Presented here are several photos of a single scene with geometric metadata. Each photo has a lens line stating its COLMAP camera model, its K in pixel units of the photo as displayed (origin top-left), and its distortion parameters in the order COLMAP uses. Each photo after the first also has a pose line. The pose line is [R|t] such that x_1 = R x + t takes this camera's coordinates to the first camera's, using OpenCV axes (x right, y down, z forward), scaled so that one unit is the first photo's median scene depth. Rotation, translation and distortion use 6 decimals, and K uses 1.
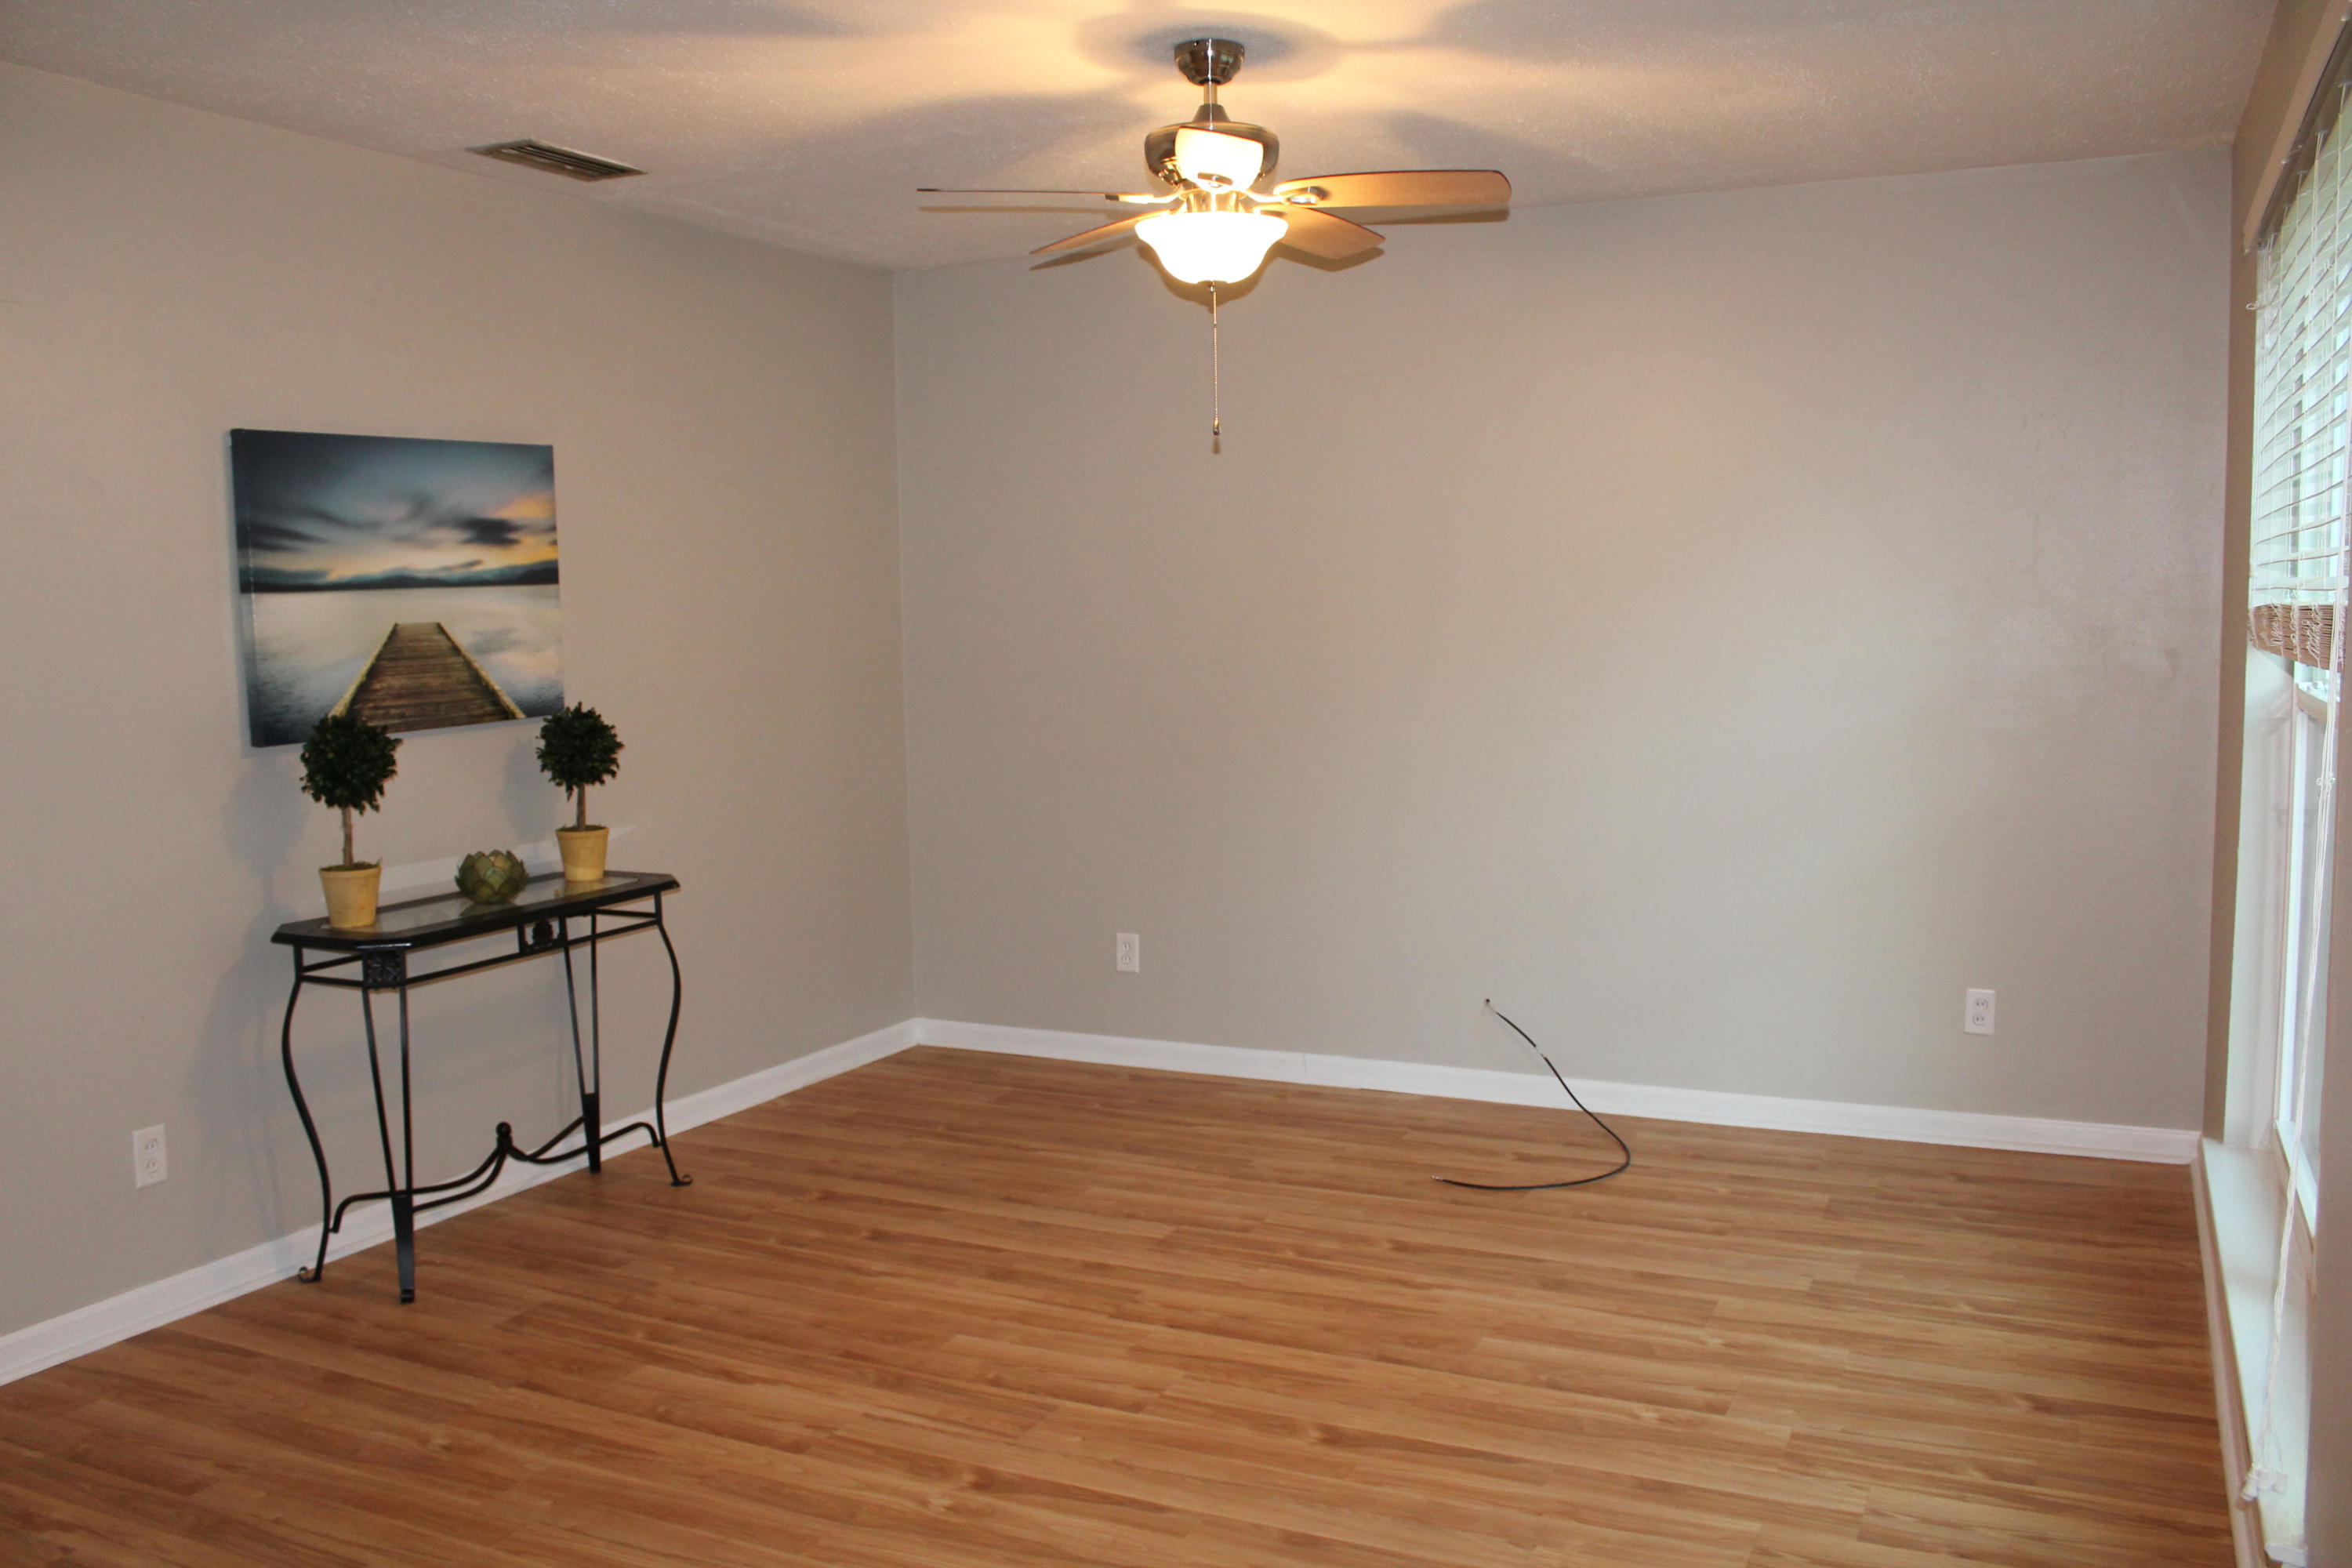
lens RADIAL K [[1956.9, 0, 1168.4], [0, 1956.9, 779.4], [0, 0, 1]] dist [-0.165964, 0.147412]
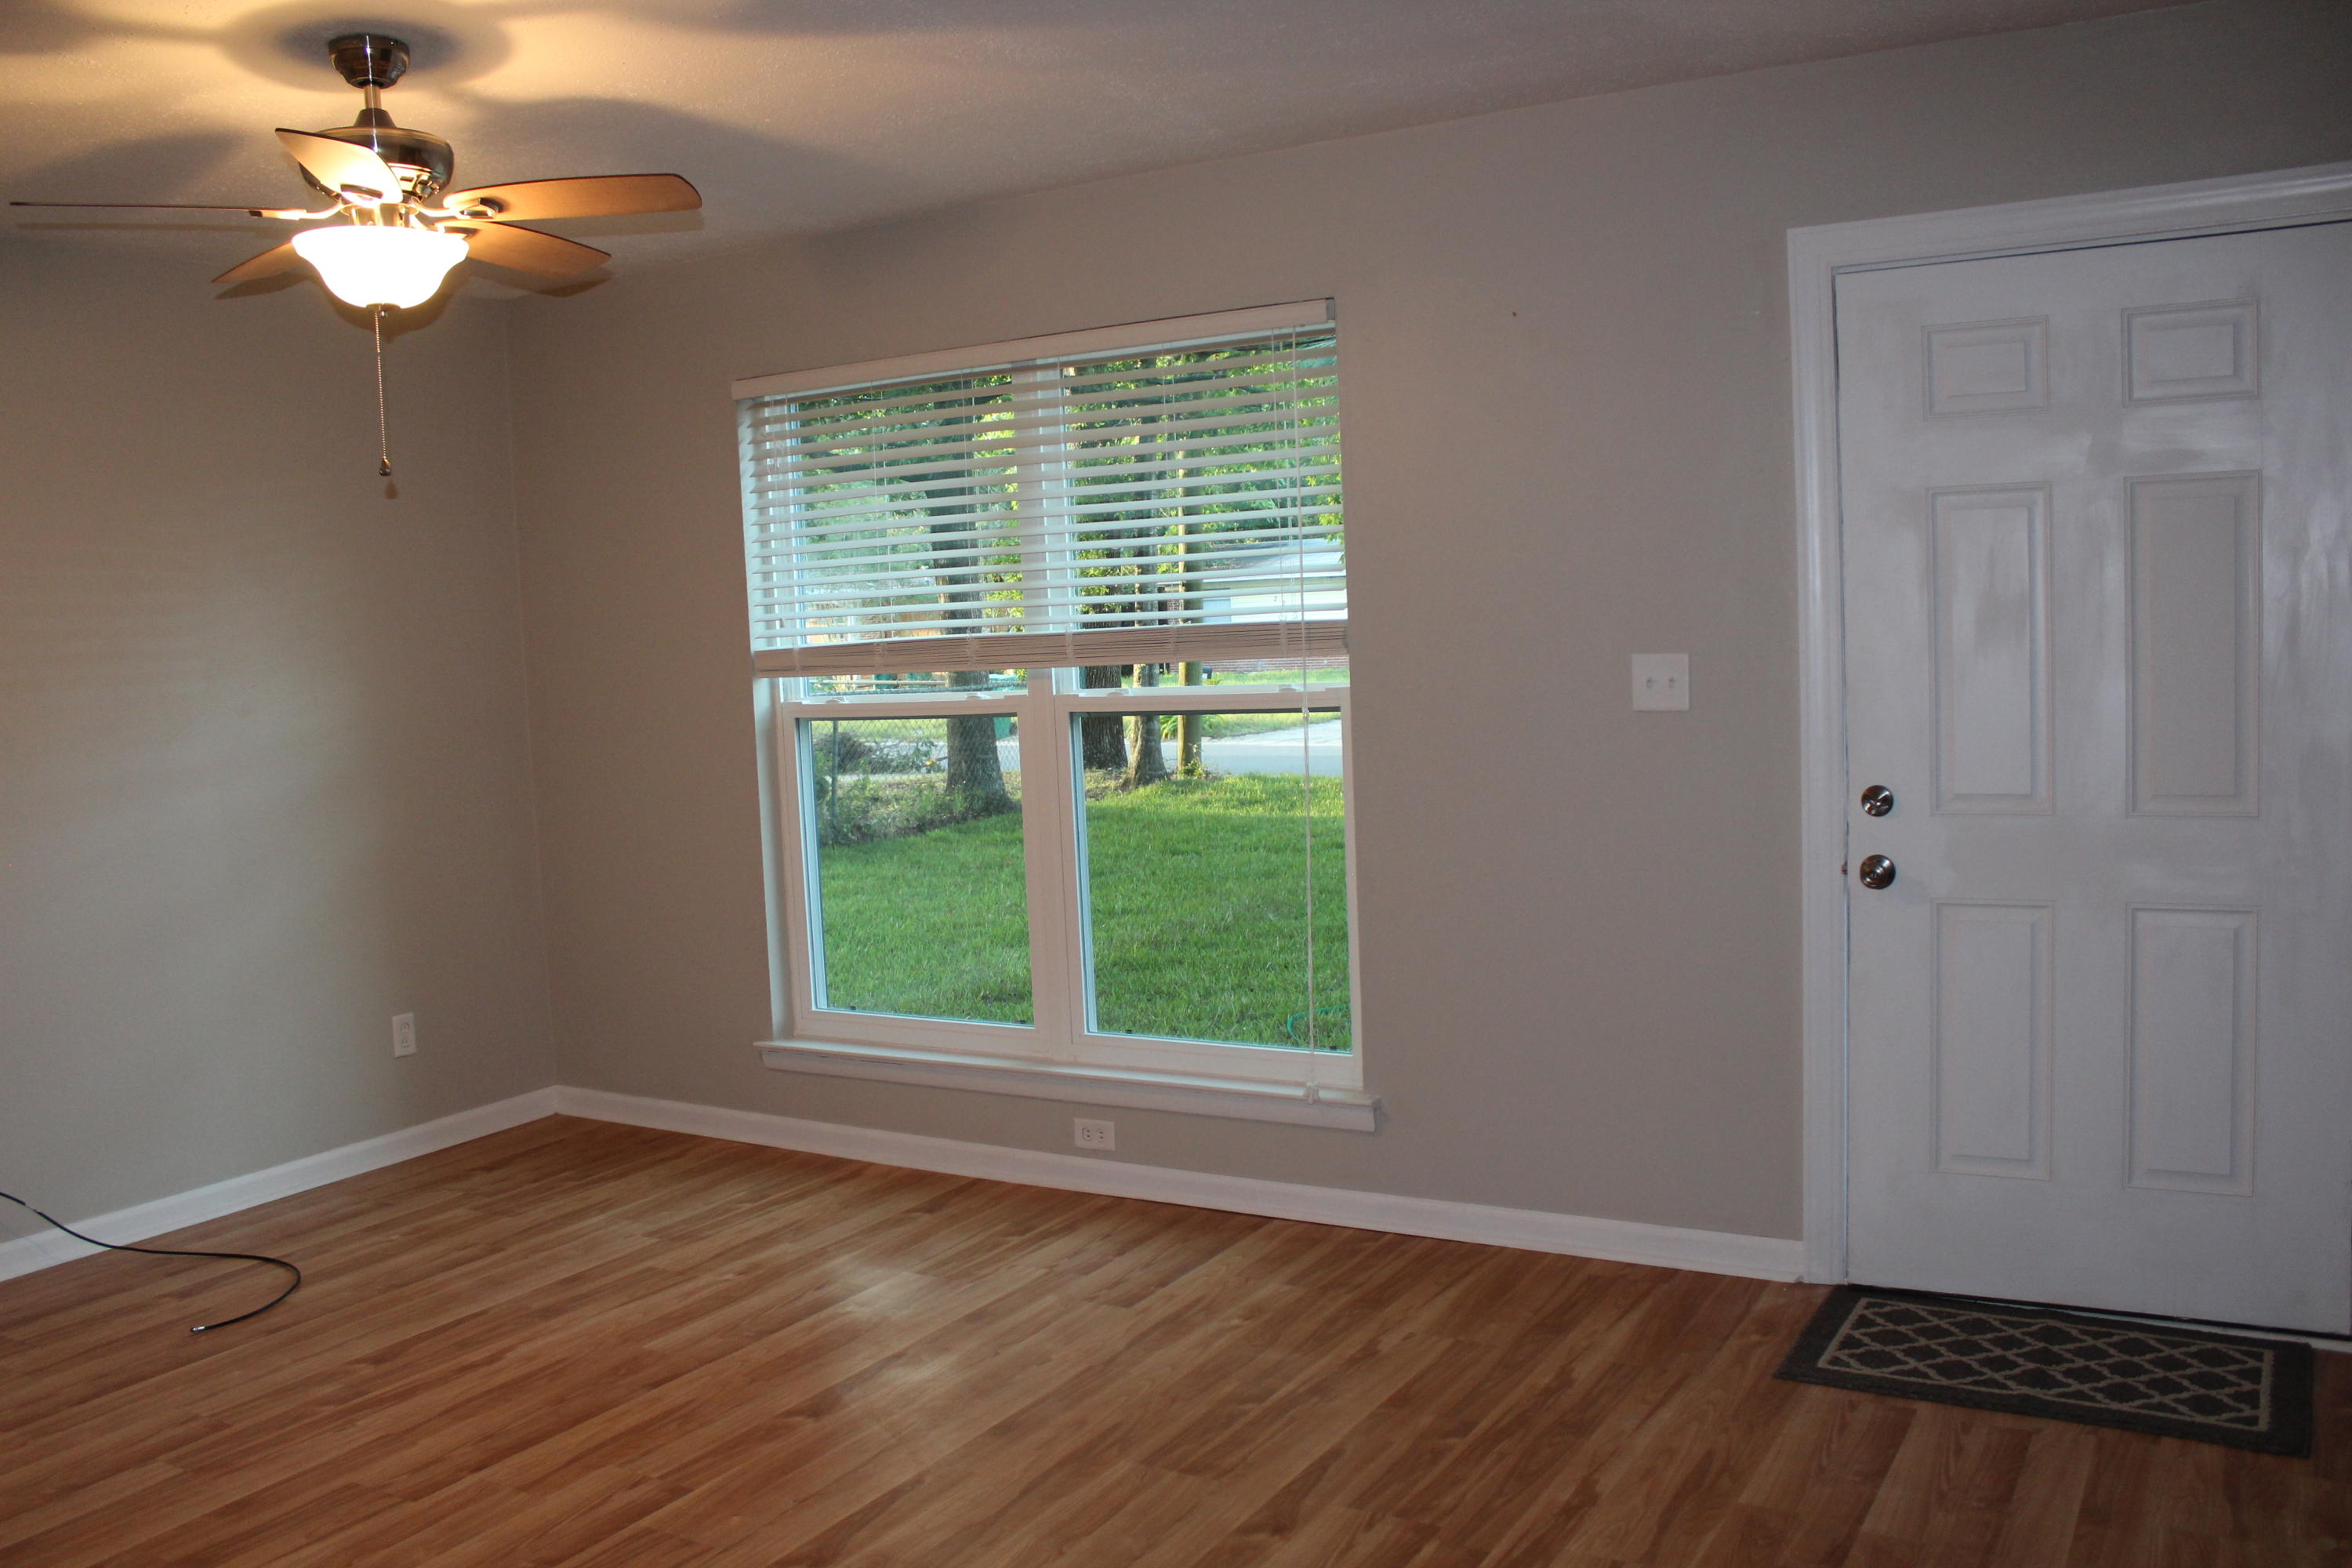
lens RADIAL K [[1951.5, 0, 1174.2], [0, 1951.5, 775.6], [0, 0, 1]] dist [-0.172052, 0.144724]
pose [[0.088230, -0.071395, 0.993538, -0.777346], [0.137537, 0.988748, 0.058837, -0.038424], [-0.986559, 0.131457, 0.097056, 0.536749]]
